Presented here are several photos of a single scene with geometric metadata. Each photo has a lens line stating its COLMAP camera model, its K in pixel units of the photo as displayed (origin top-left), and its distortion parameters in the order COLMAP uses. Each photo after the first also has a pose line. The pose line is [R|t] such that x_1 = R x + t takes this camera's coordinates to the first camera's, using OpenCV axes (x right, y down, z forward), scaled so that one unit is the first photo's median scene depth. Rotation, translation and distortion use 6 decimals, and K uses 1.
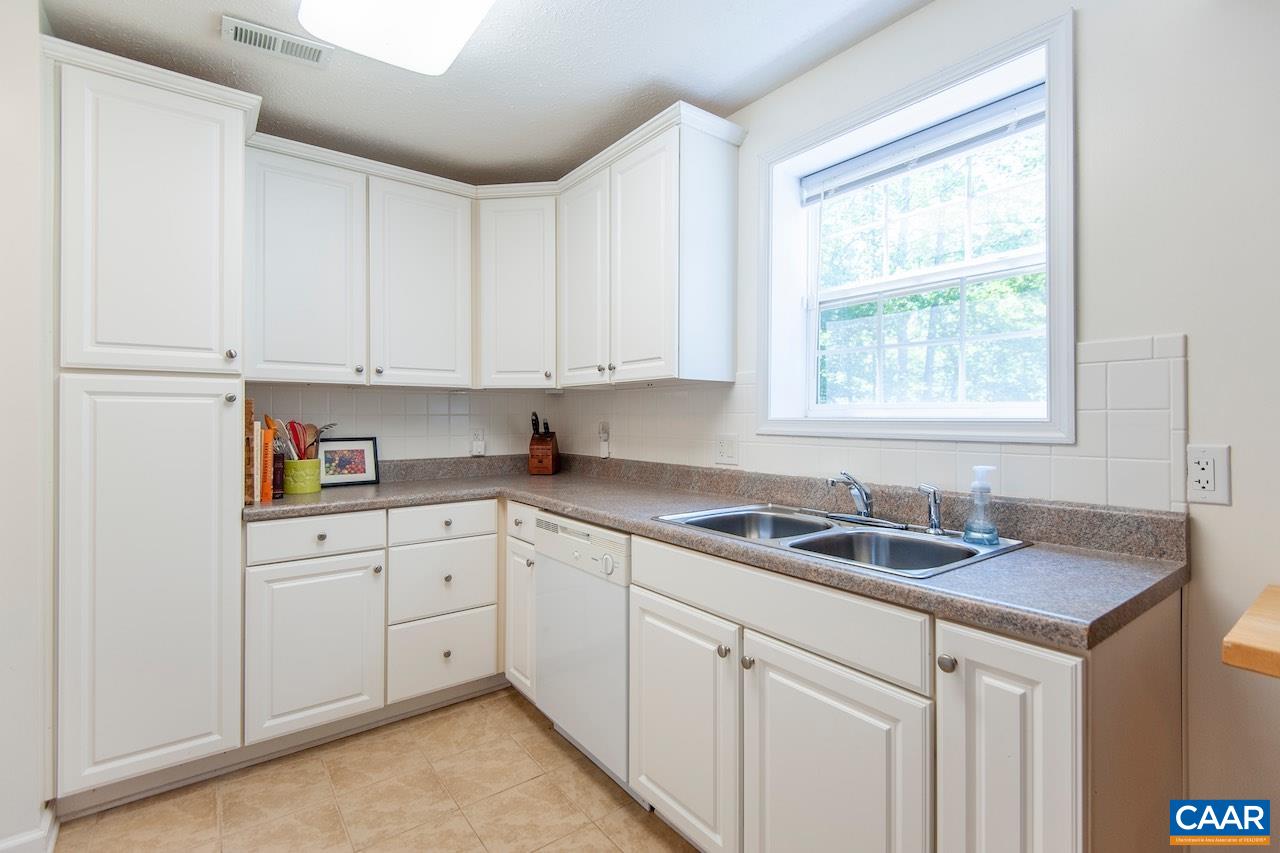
lens RADIAL K [[585.0, 0, 639.7], [0, 585.0, 420.2], [0, 0, 1]] dist [-0.002569, -0.002442]
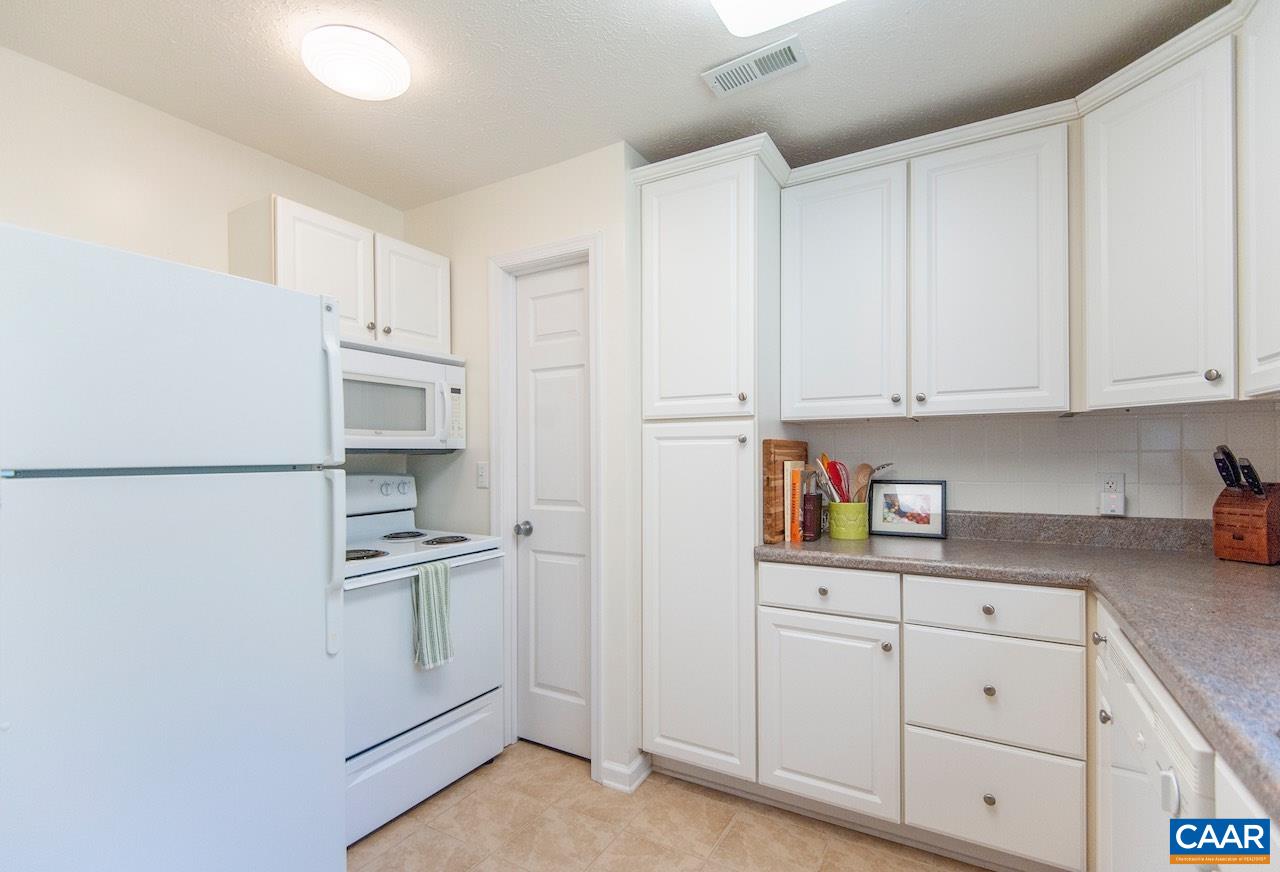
lens RADIAL K [[590.6, 0, 626.4], [0, 590.6, 453.6], [0, 0, 1]] dist [0.009157, -0.001818]
pose [[0.379738, -0.004585, -0.925083, 0.165656], [0.001482, 0.999989, -0.004348, -0.006595], [0.925093, 0.000280, 0.379741, 0.355443]]
